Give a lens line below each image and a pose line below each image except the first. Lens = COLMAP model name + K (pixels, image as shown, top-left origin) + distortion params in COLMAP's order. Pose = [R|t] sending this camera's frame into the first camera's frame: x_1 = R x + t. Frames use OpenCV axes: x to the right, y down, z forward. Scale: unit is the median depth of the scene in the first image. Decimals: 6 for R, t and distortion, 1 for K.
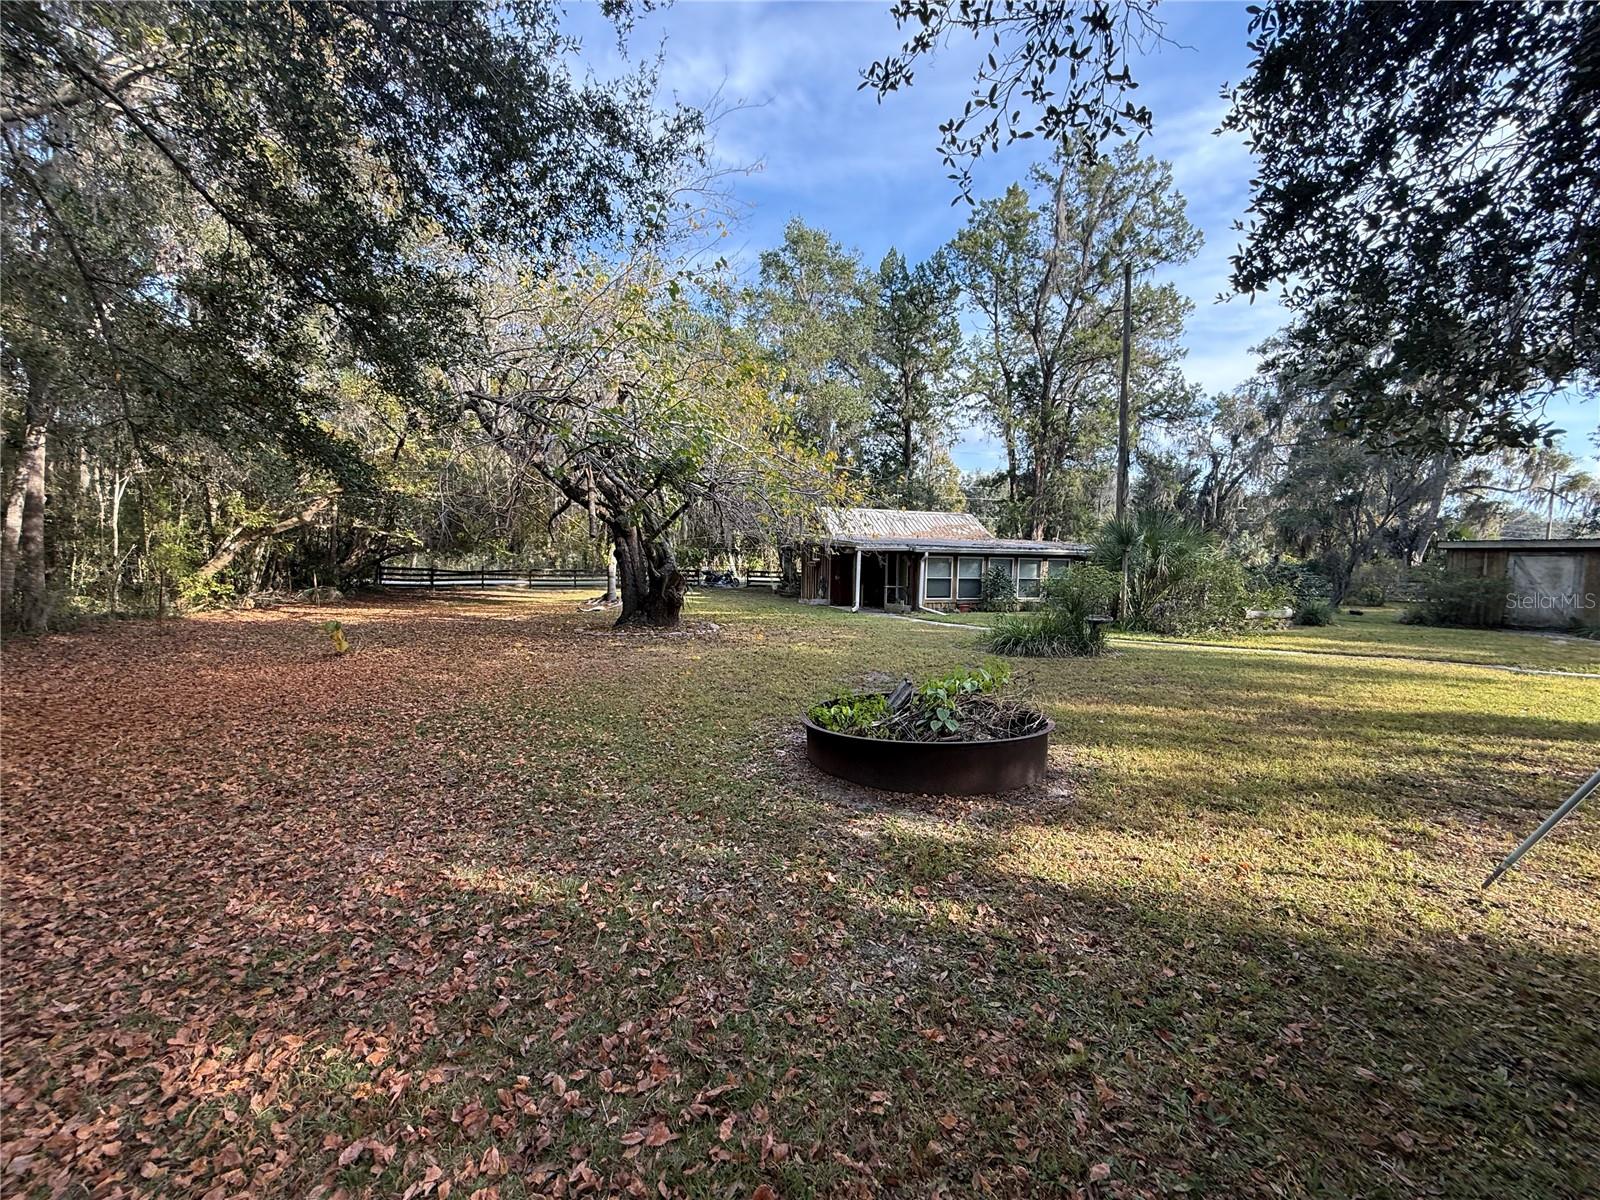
lens RADIAL K [[597.6, 0, 800.0], [0, 597.6, 600.0], [0, 0, 1]] dist [-0.000107, -0.000114]
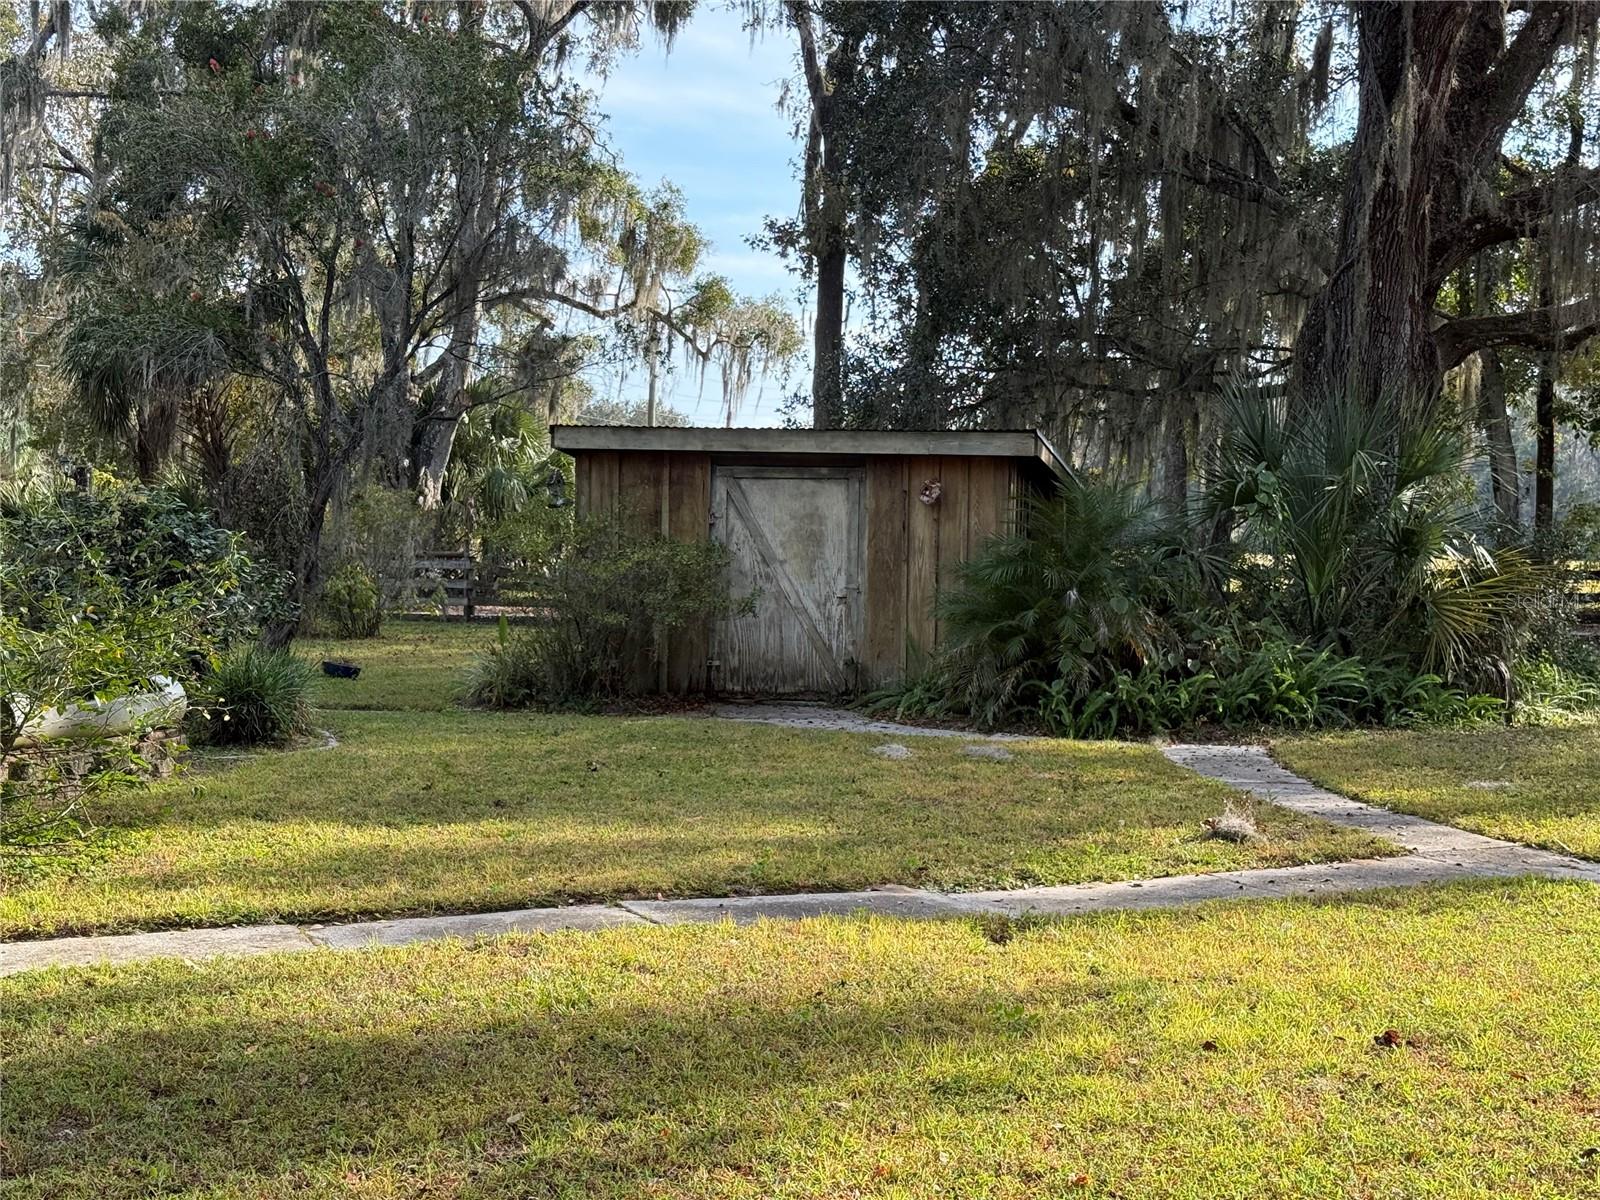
lens RADIAL K [[2211.6, 0, 800.0], [0, 2211.6, 600.0], [0, 0, 1]] dist [0.204660, 0.001346]
pose [[0.551134, -0.022744, 0.834107, 0.219677], [0.034511, 0.999394, 0.004448, -0.011204], [-0.833703, 0.026335, 0.551585, 0.305678]]
